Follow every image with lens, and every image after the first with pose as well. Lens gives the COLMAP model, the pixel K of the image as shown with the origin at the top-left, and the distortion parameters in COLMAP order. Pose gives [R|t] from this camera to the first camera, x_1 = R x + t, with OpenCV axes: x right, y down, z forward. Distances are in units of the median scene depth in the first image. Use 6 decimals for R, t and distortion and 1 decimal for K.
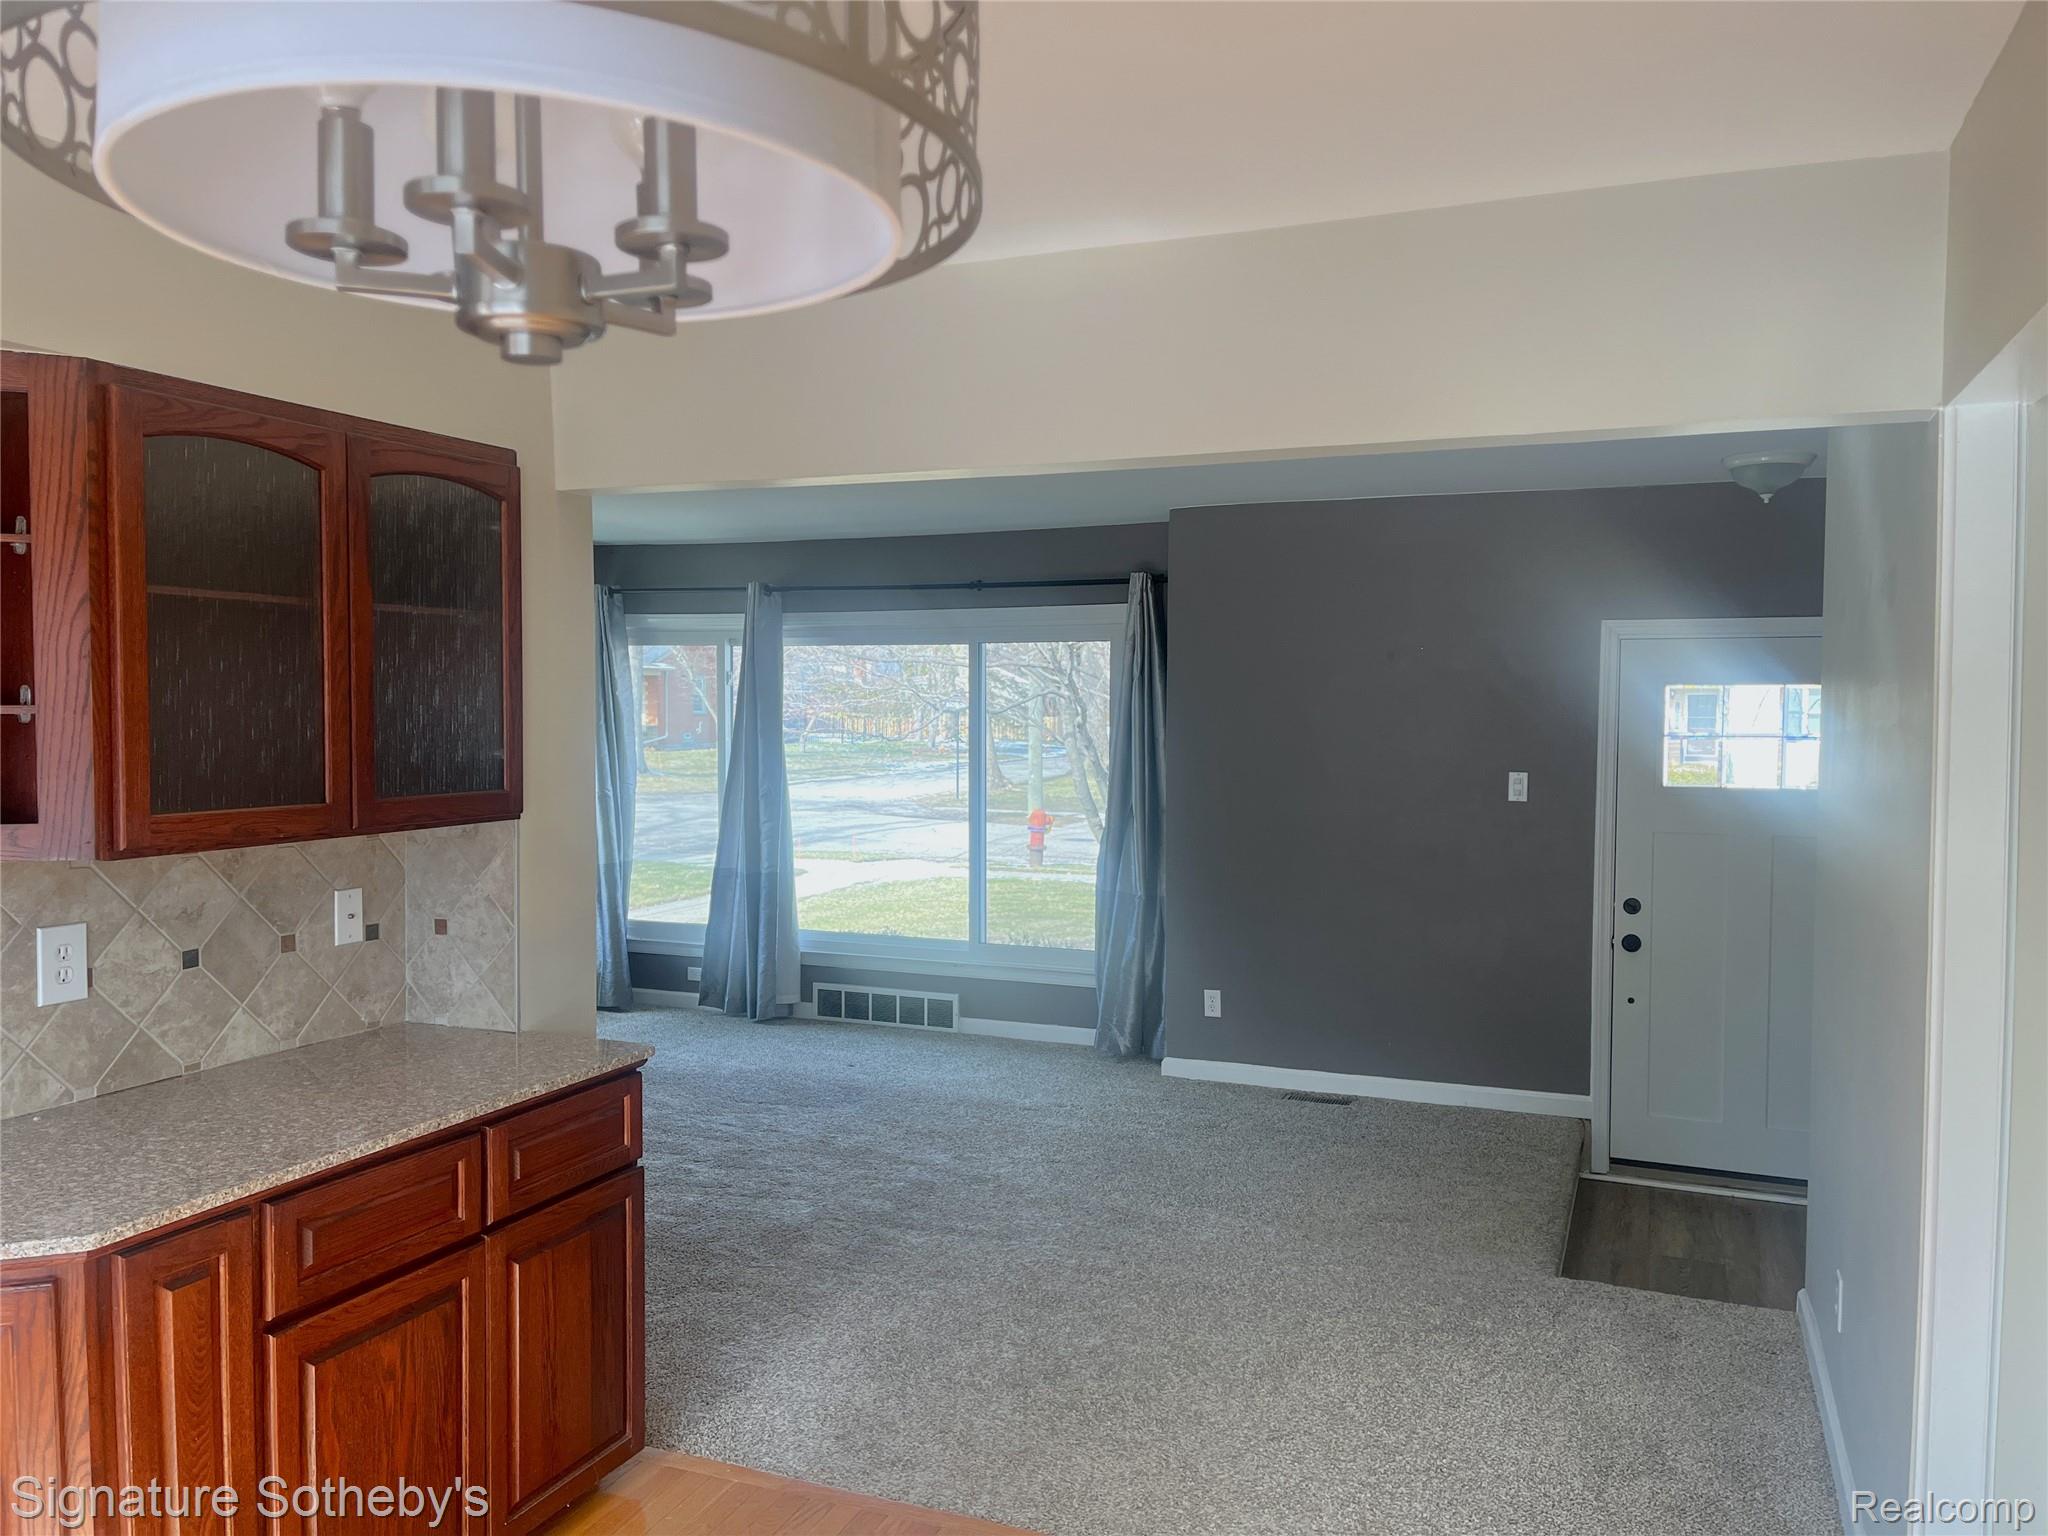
lens RADIAL K [[1550.4, 0, 1015.5], [0, 1550.4, 783.5], [0, 0, 1]] dist [0.073005, -0.089710]
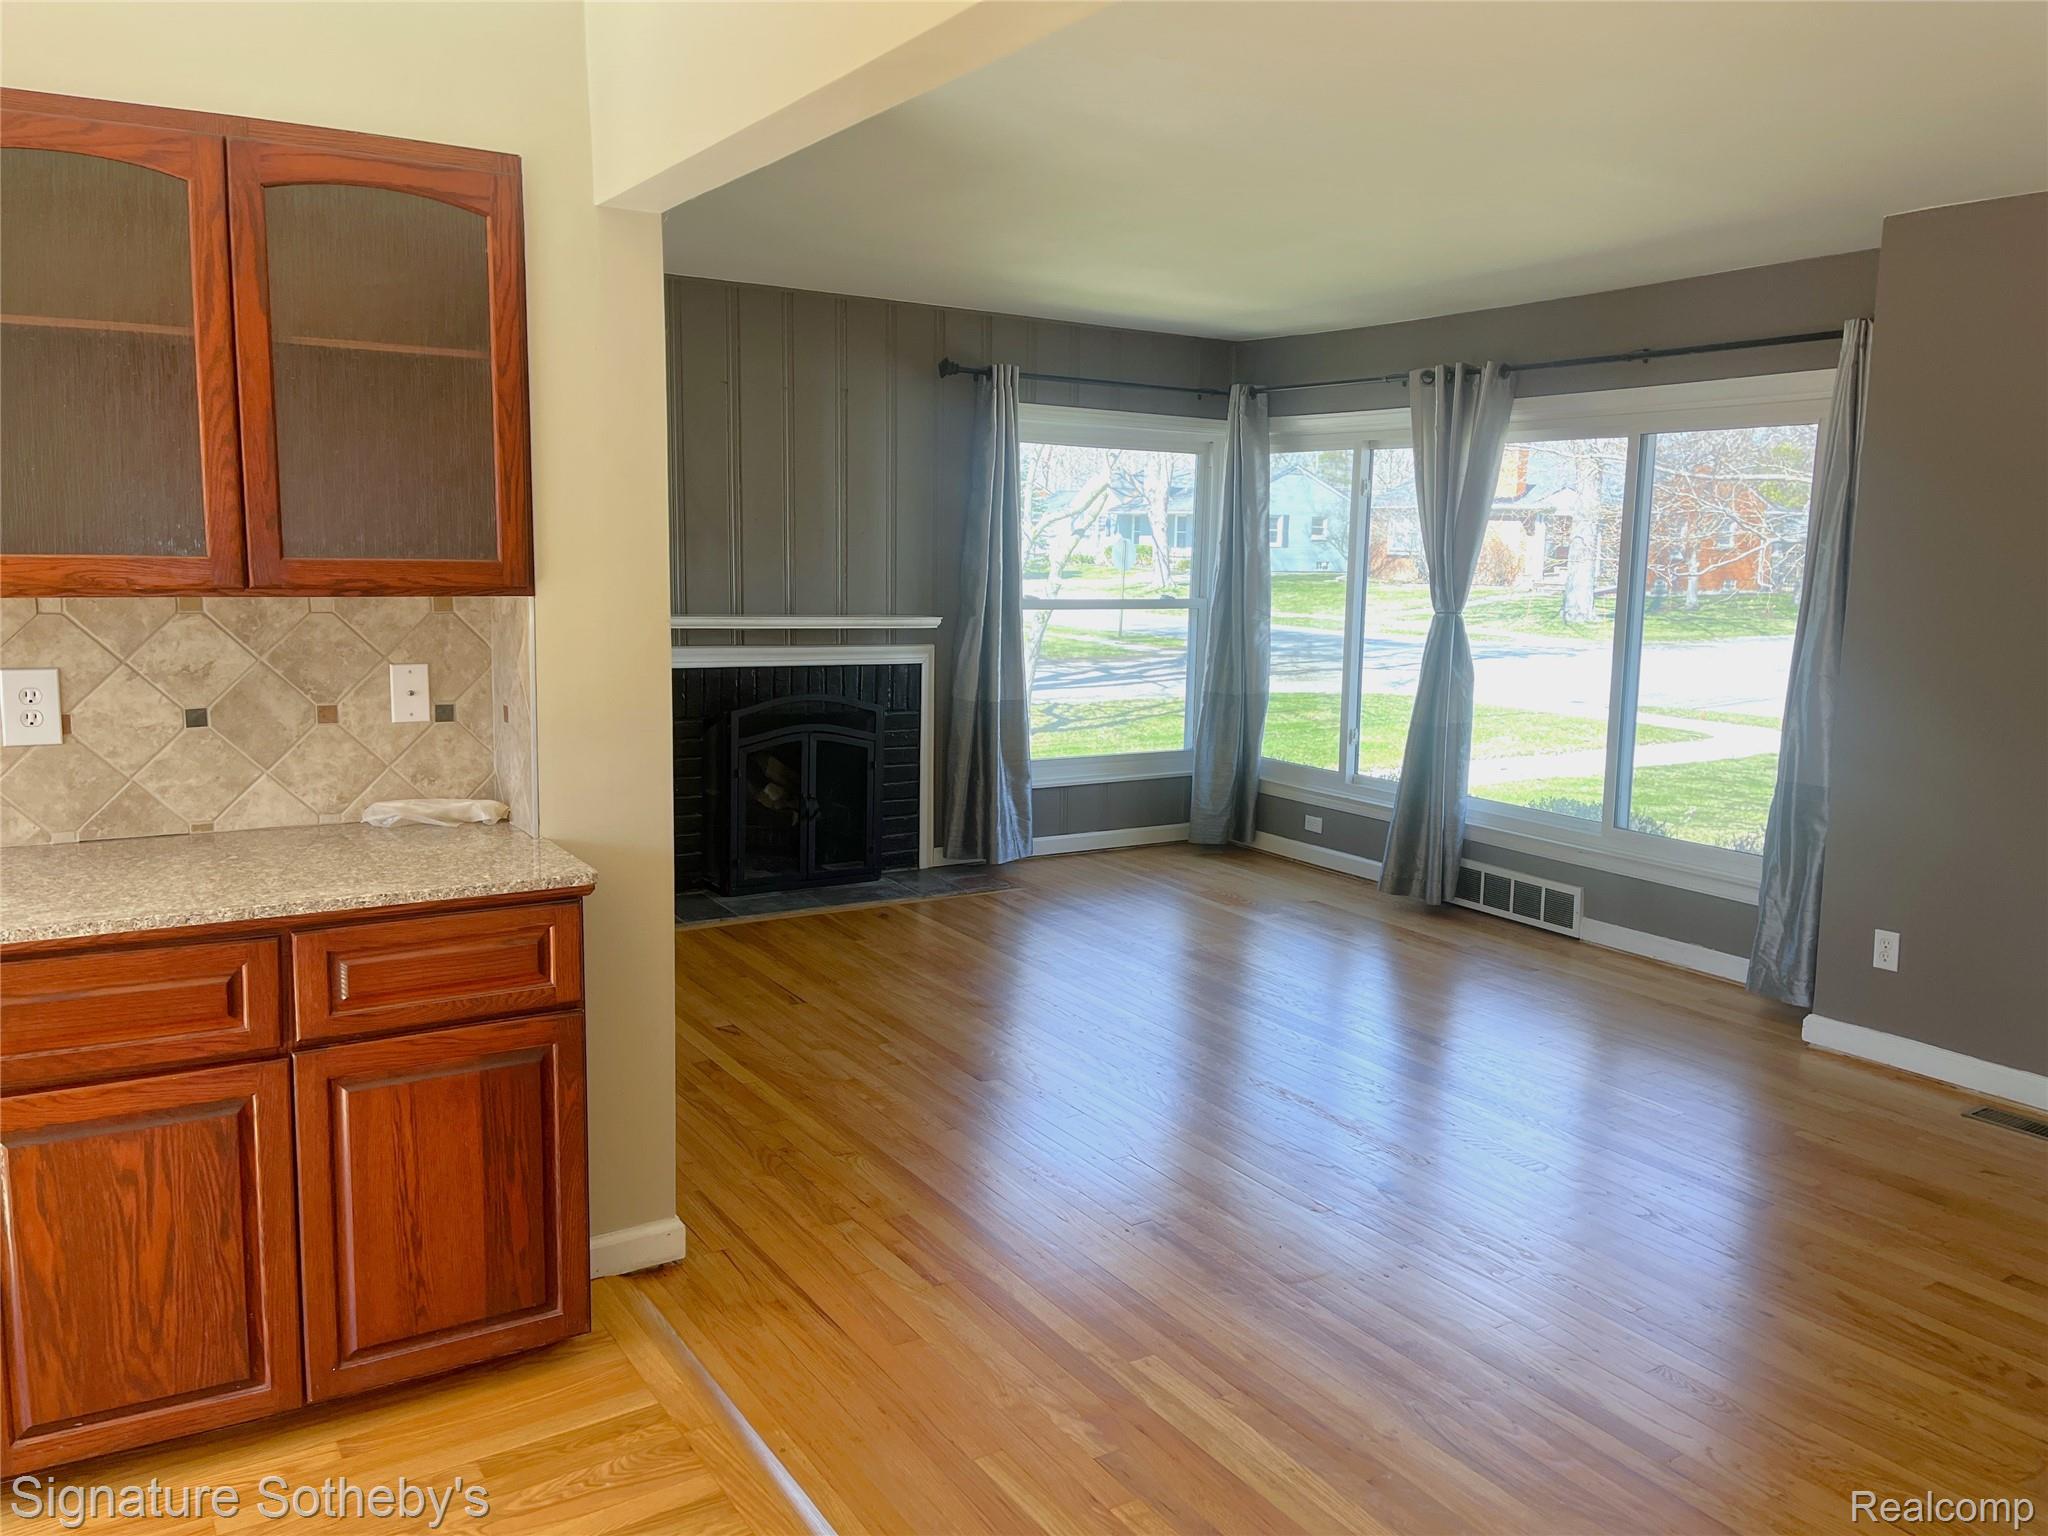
lens RADIAL K [[1550.4, 0, 1029.5], [0, 1550.4, 758.3], [0, 0, 1]] dist [0.073005, -0.089710]
pose [[0.817582, 0.093798, -0.568121, 0.460755], [-0.046961, 0.994218, 0.096565, 0.017426], [0.573894, -0.052270, 0.817260, 0.493633]]
